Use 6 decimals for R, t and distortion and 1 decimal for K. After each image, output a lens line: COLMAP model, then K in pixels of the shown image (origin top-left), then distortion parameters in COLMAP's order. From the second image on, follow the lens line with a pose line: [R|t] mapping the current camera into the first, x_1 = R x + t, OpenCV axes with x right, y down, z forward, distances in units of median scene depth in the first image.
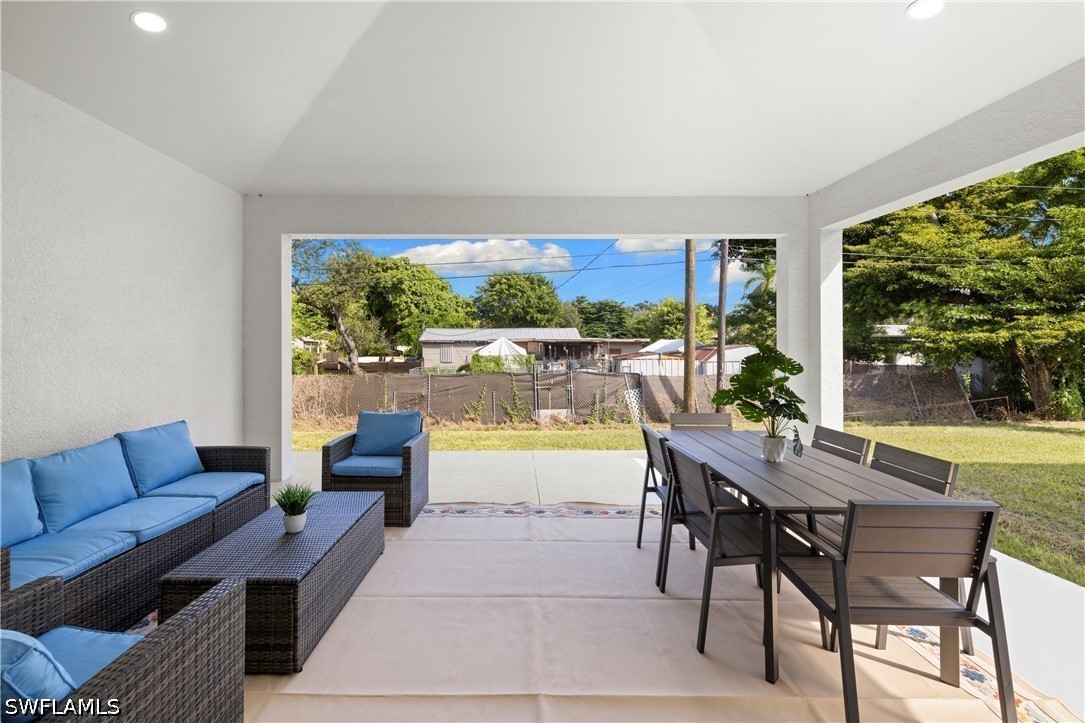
lens RADIAL K [[463.7, 0, 508.9], [0, 463.7, 316.6], [0, 0, 1]] dist [0.001881, 0.000398]
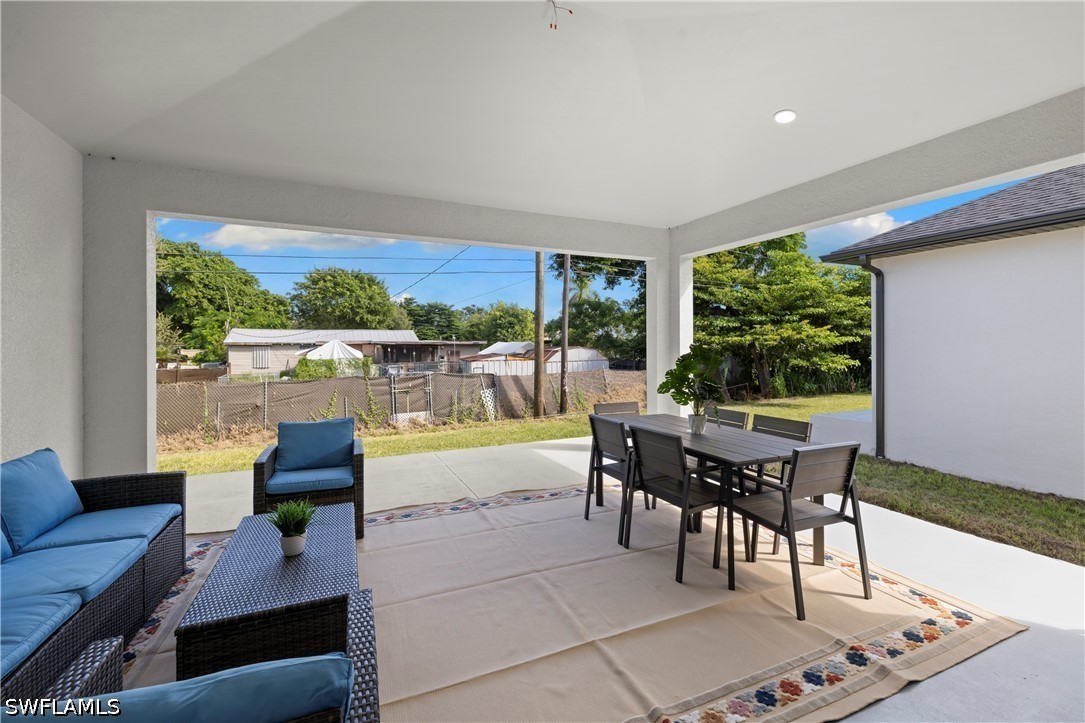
lens RADIAL K [[463.7, 0, 527.0], [0, 463.7, 317.0], [0, 0, 1]] dist [0.001881, 0.000398]
pose [[0.913823, 0.022866, 0.405469, -0.120865], [-0.021062, 0.999738, -0.008911, 0.000203], [-0.405567, -0.000397, 0.914065, -0.002988]]
